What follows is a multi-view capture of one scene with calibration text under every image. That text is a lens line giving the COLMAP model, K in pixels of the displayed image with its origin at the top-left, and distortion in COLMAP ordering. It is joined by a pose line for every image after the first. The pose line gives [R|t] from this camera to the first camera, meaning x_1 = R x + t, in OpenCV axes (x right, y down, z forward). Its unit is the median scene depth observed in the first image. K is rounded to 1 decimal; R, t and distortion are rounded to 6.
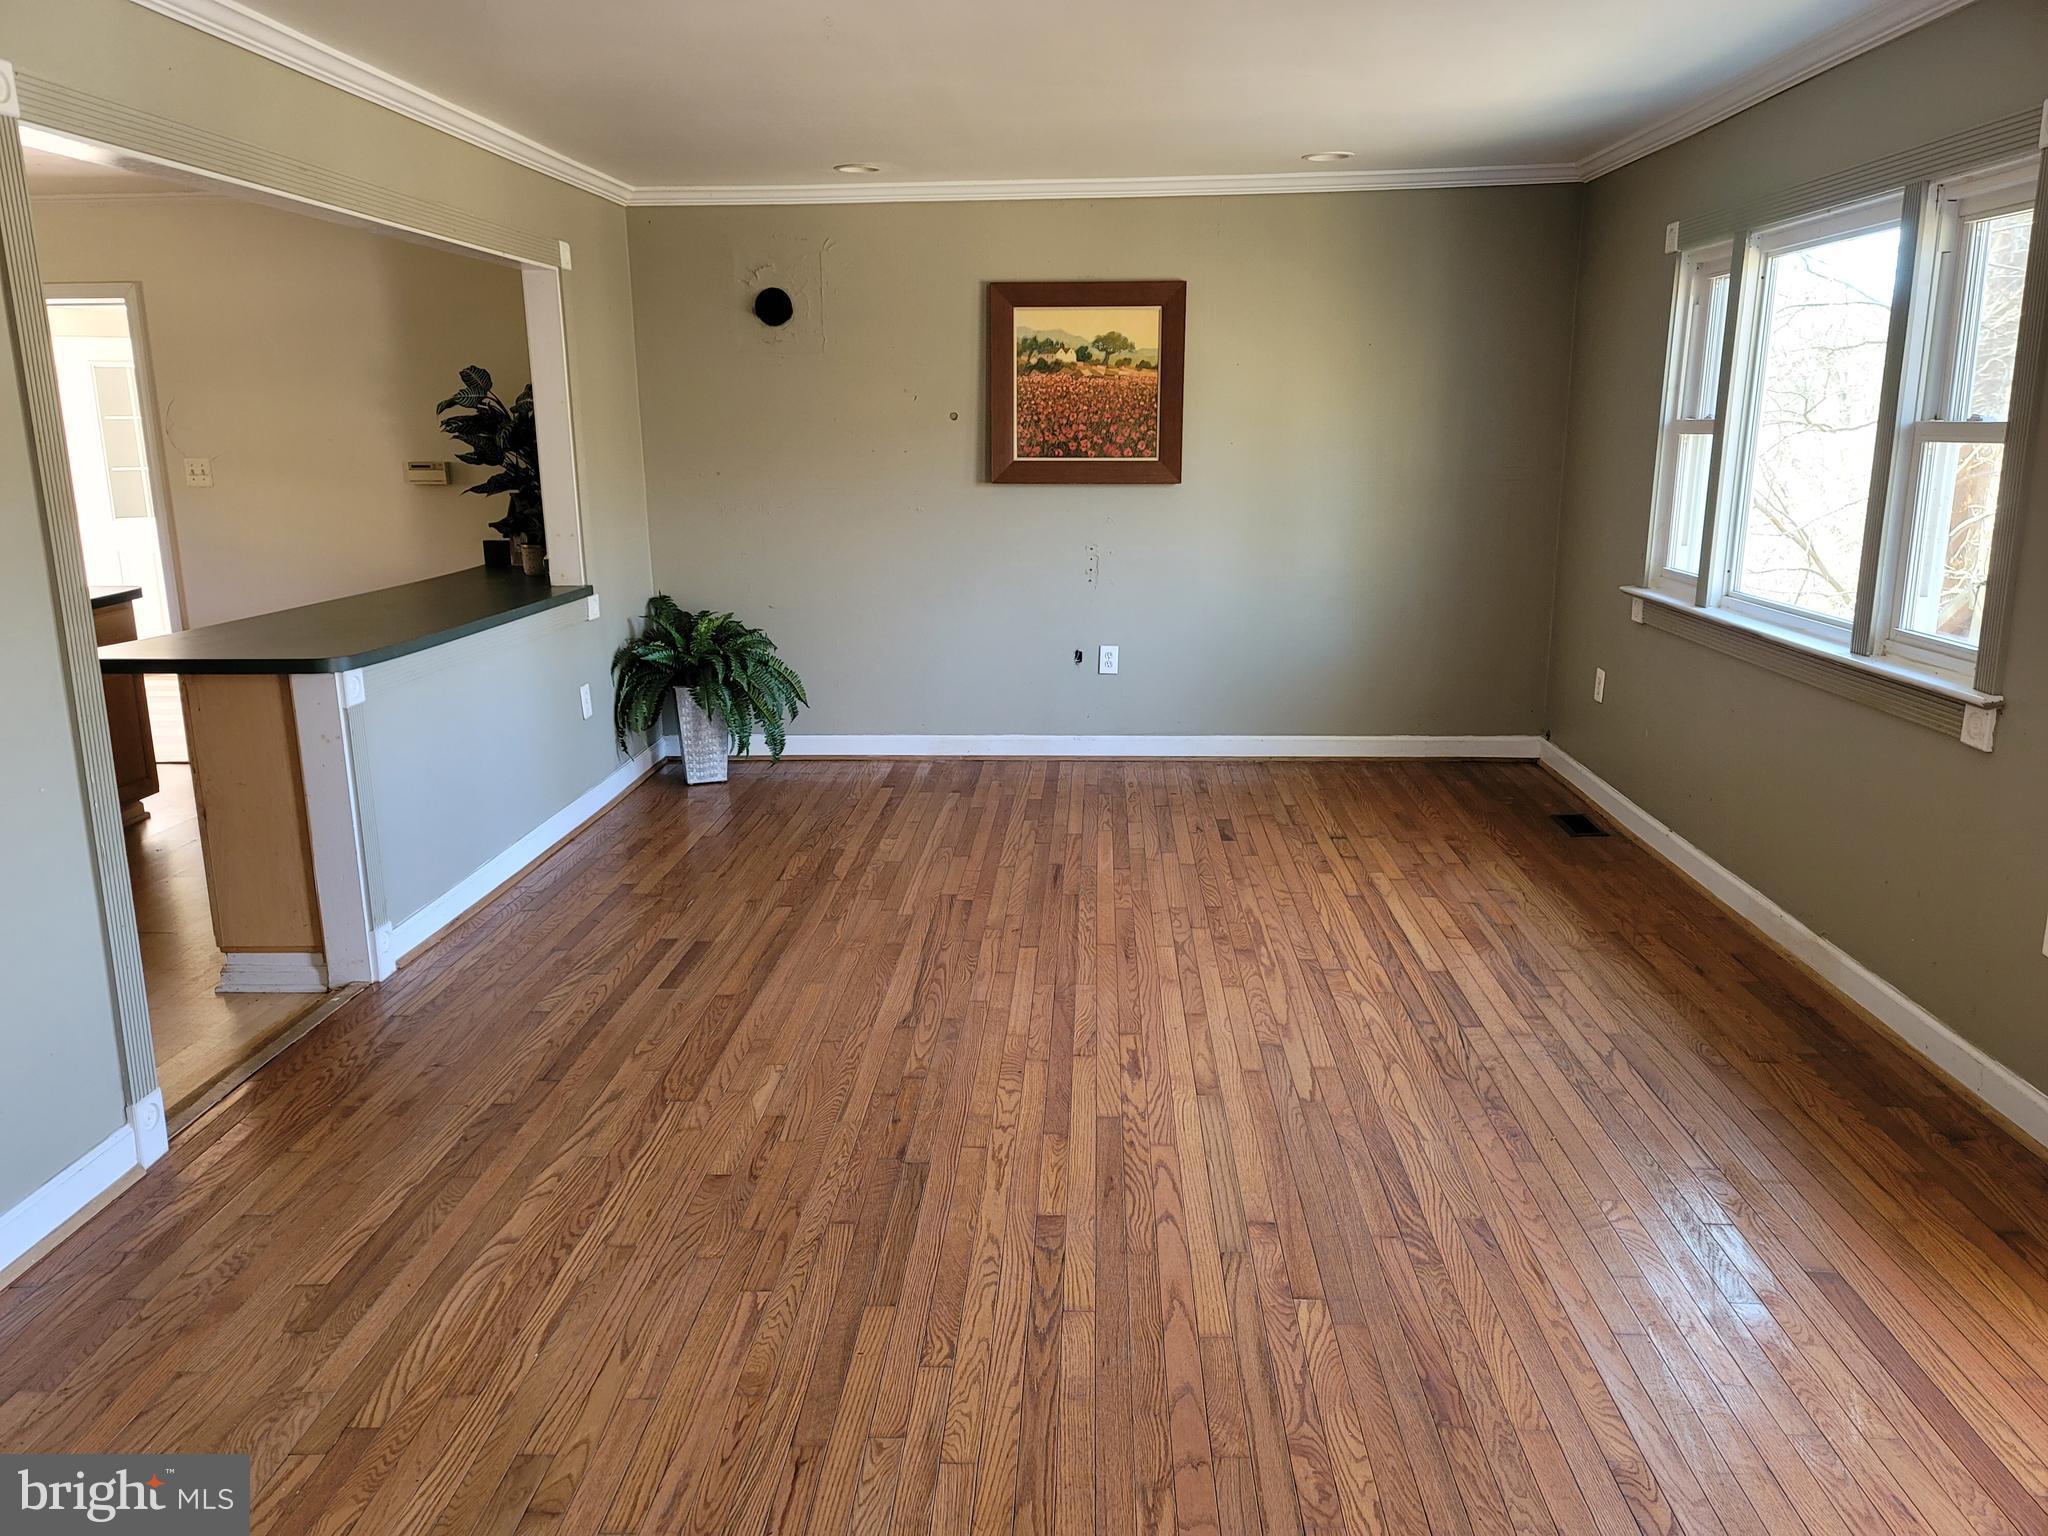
lens RADIAL K [[1483.0, 0, 1031.9], [0, 1483.0, 769.5], [0, 0, 1]] dist [0.084274, -0.065612]
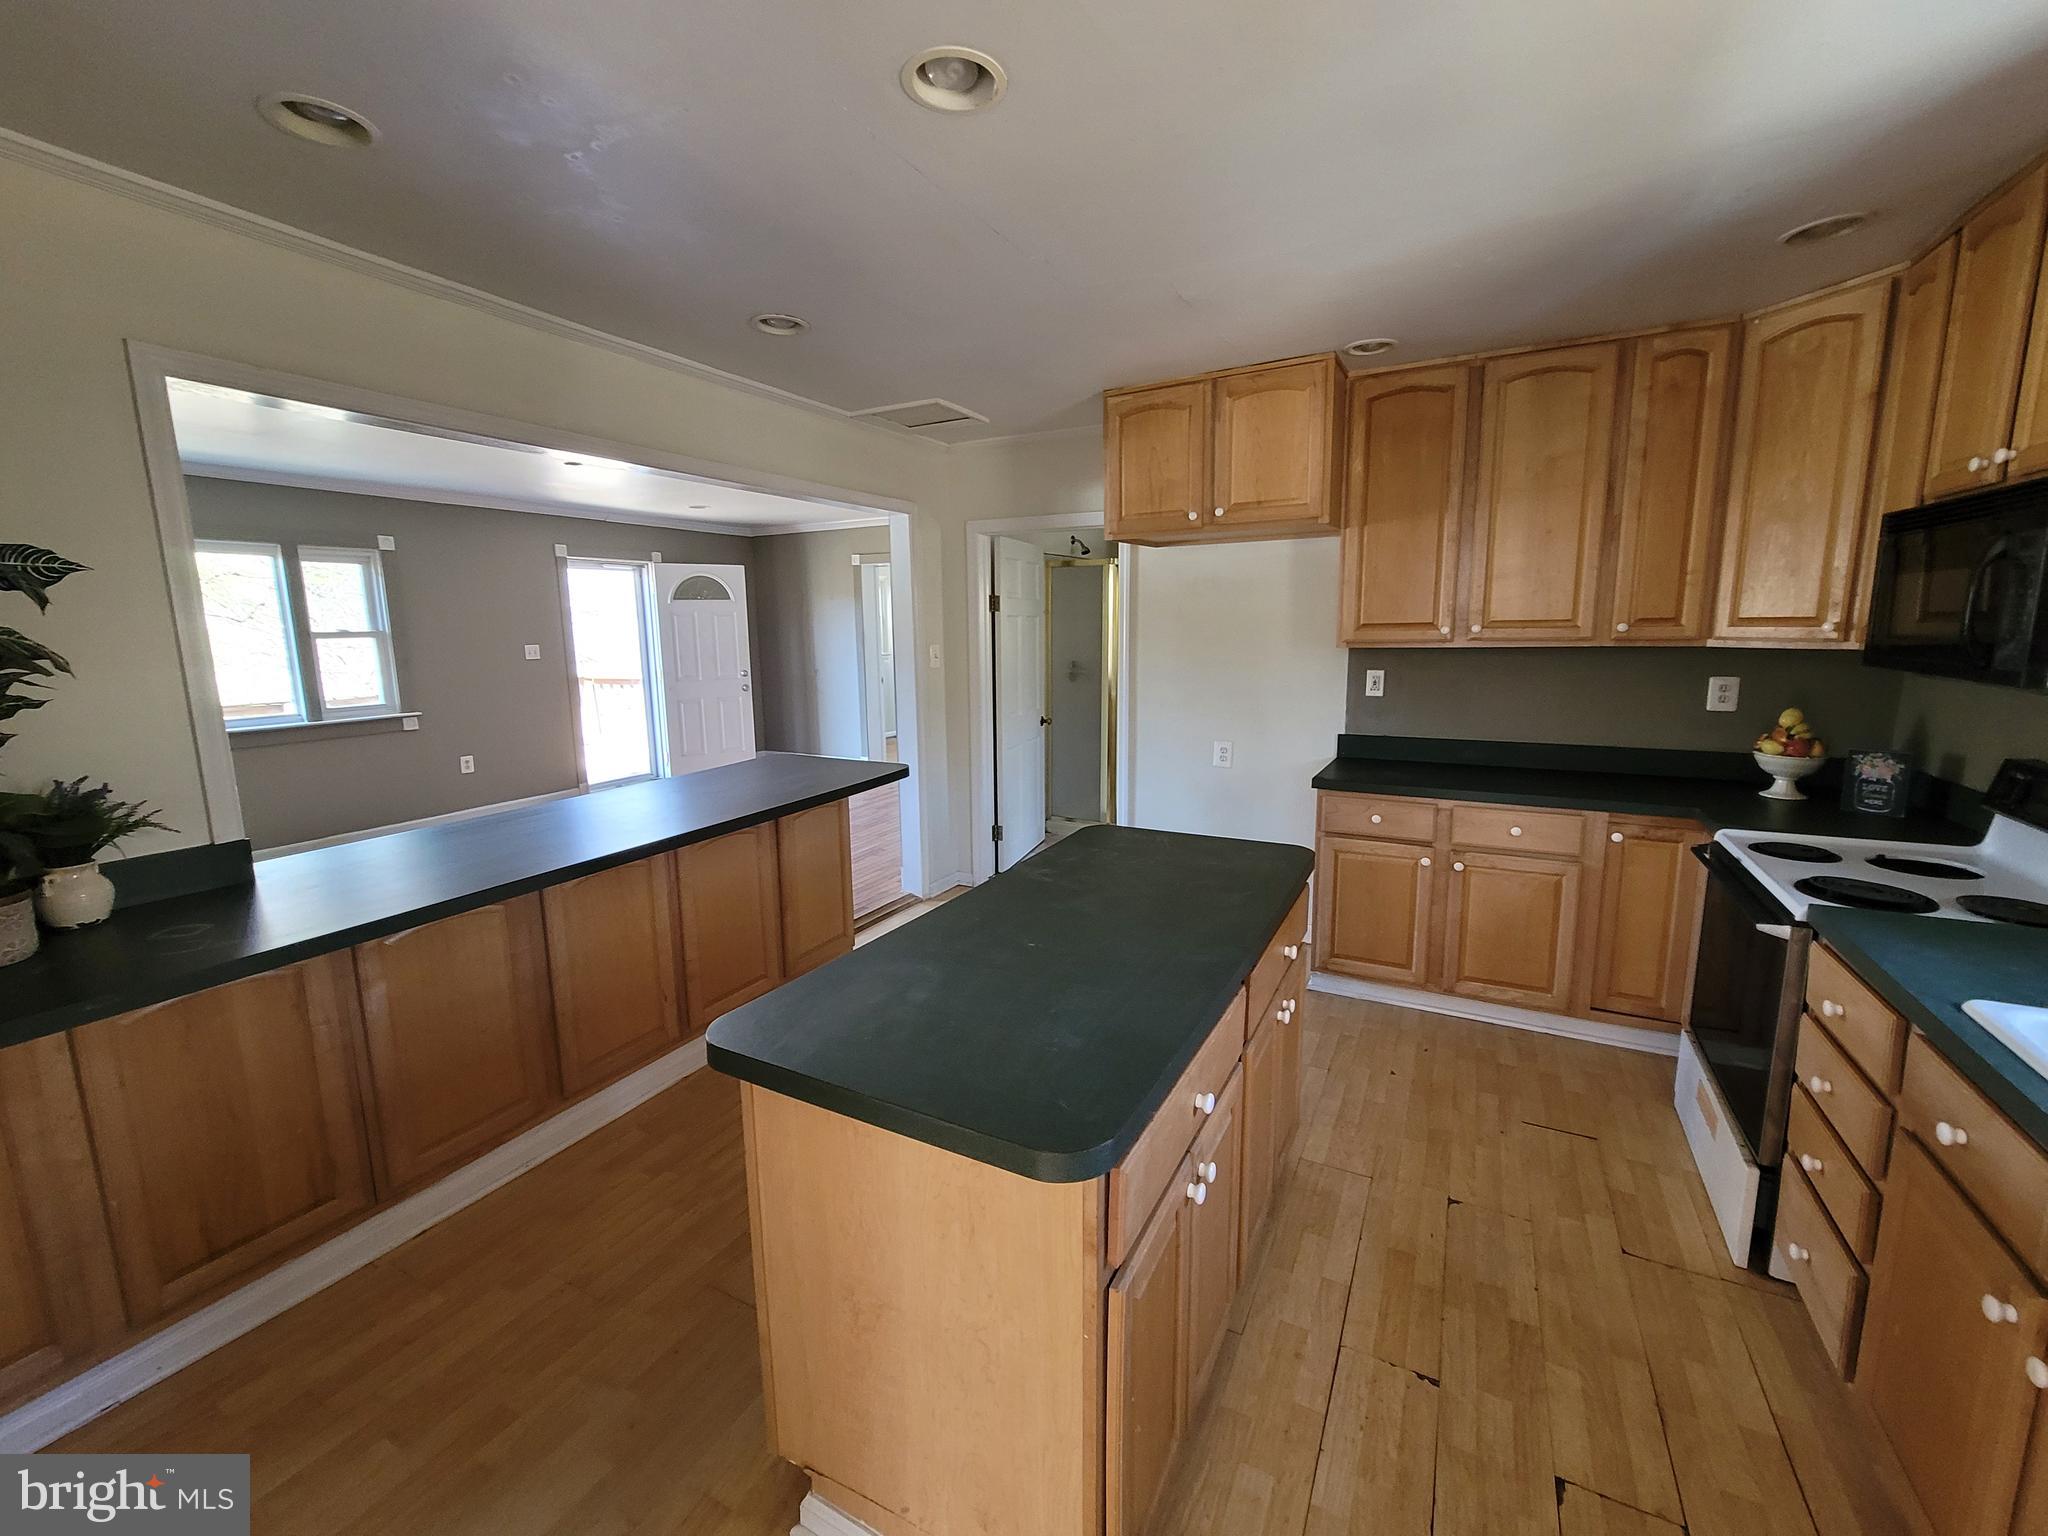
lens RADIAL K [[838.1, 0, 1025.9], [0, 838.1, 759.5], [0, 0, 1]] dist [-0.007168, 0.001983]
pose [[-0.905326, -0.051707, 0.421559, -1.064630], [0.114121, 0.926444, 0.358717, -0.359142], [-0.409099, 0.372865, -0.832833, 1.592914]]
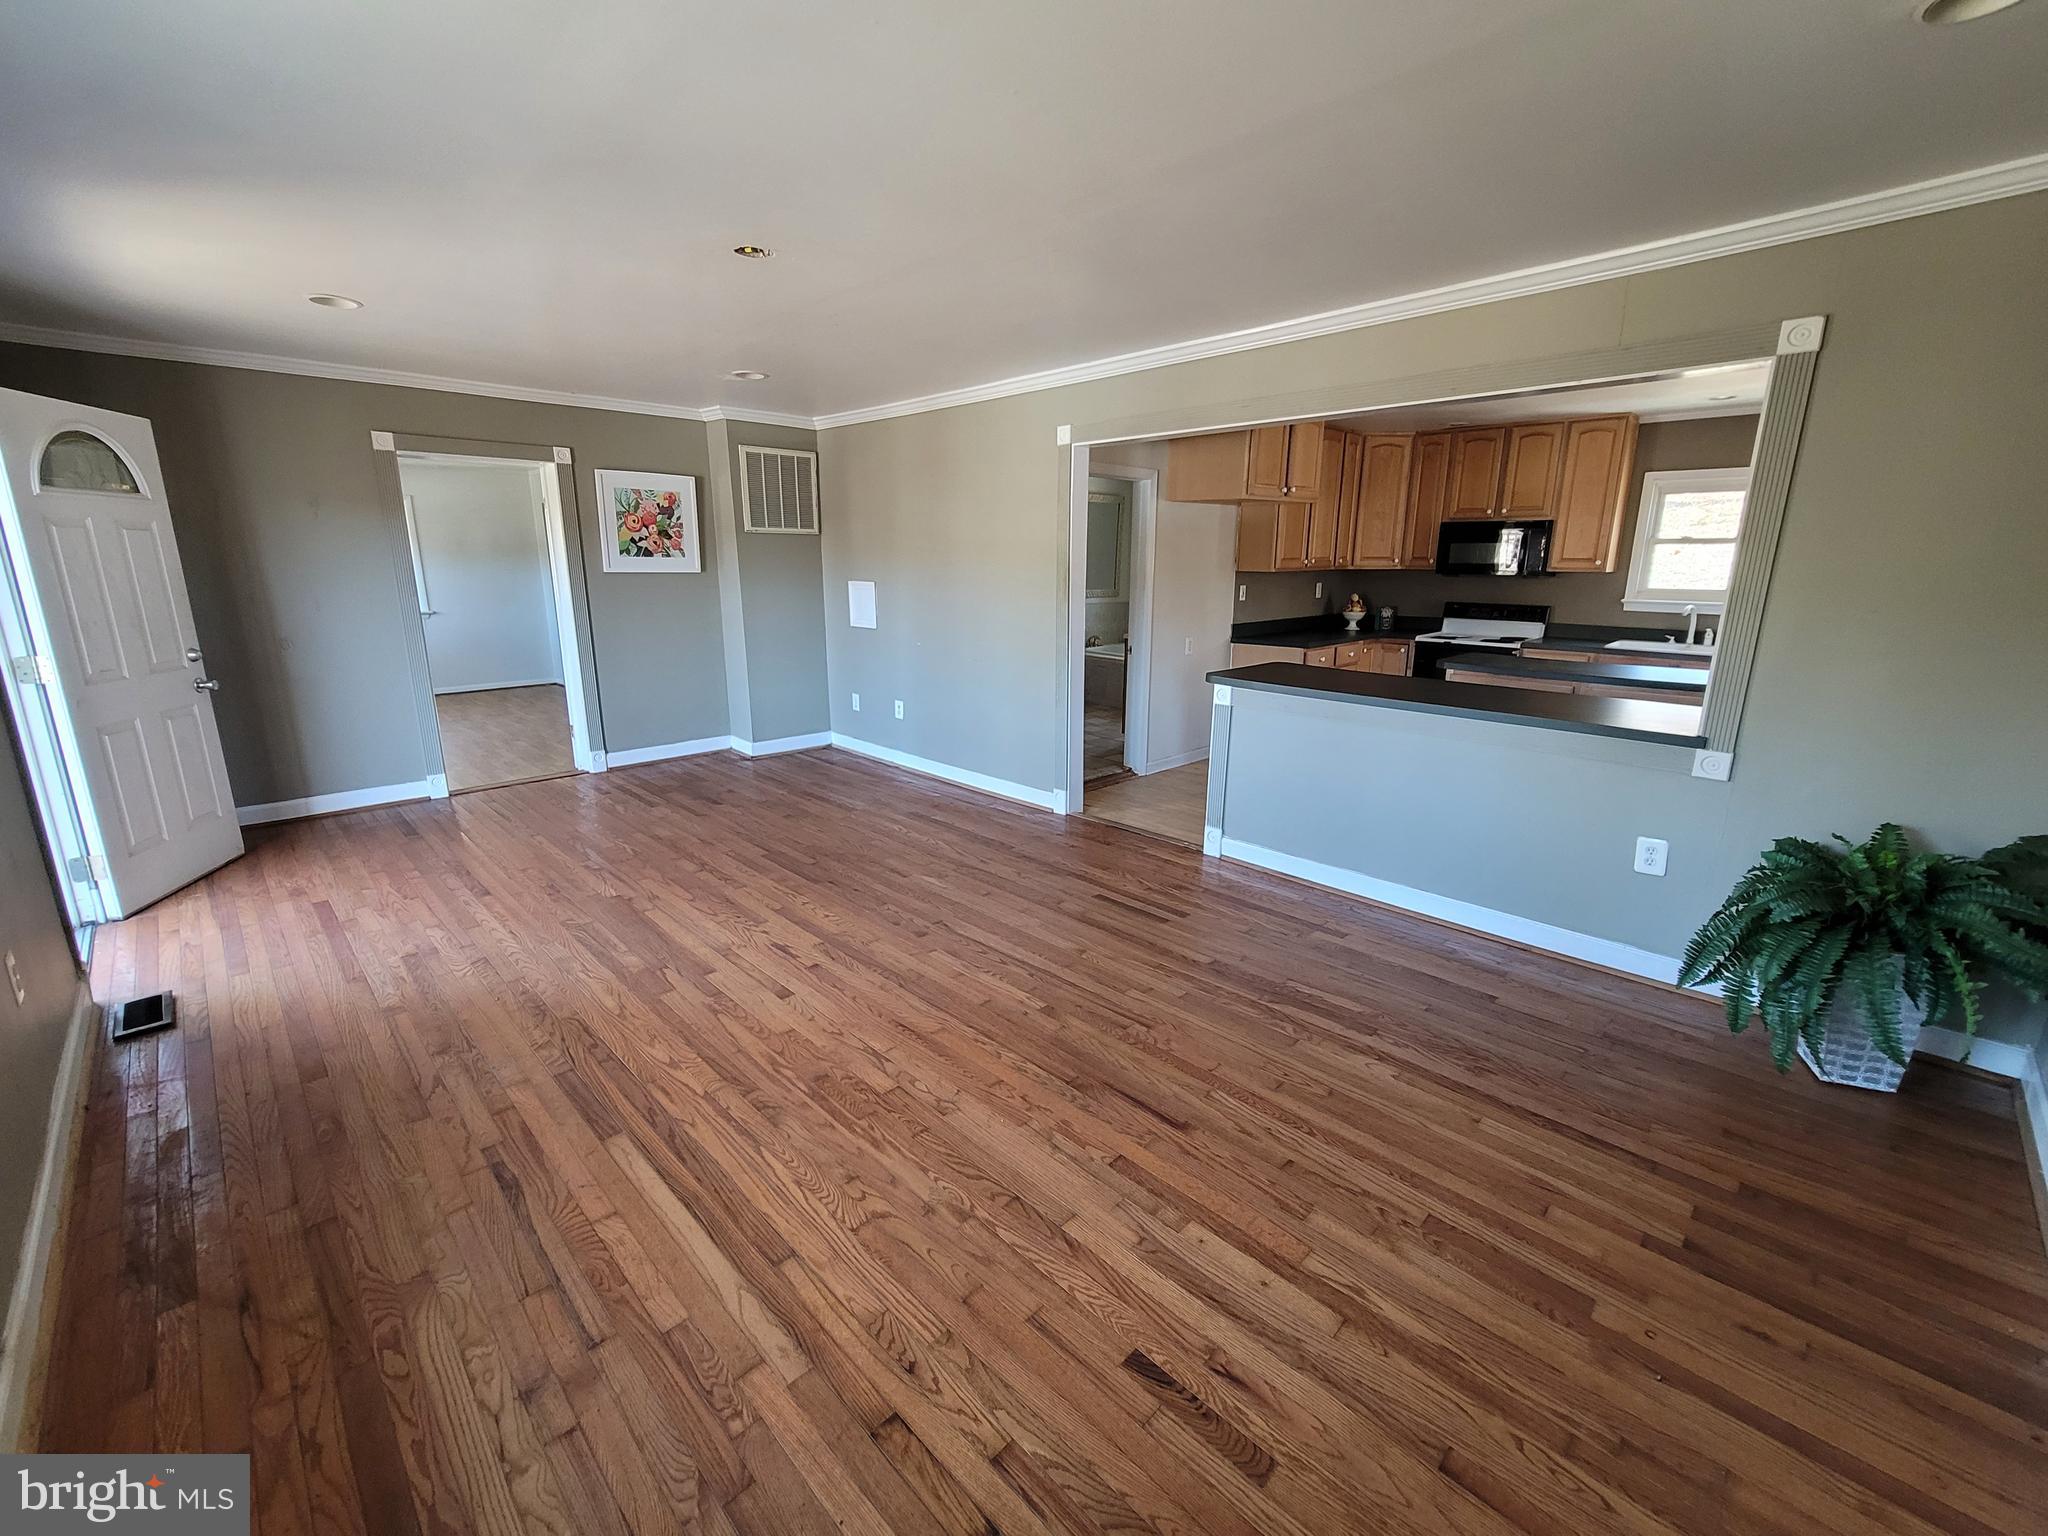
lens RADIAL K [[838.1, 0, 1025.9], [0, 838.1, 759.1], [0, 0, 1]] dist [-0.007168, 0.001983]
pose [[-0.674110, 0.178949, -0.716626, 0.429658], [-0.165937, 0.908718, 0.383009, -0.321319], [0.719751, 0.377105, -0.582881, 1.403071]]
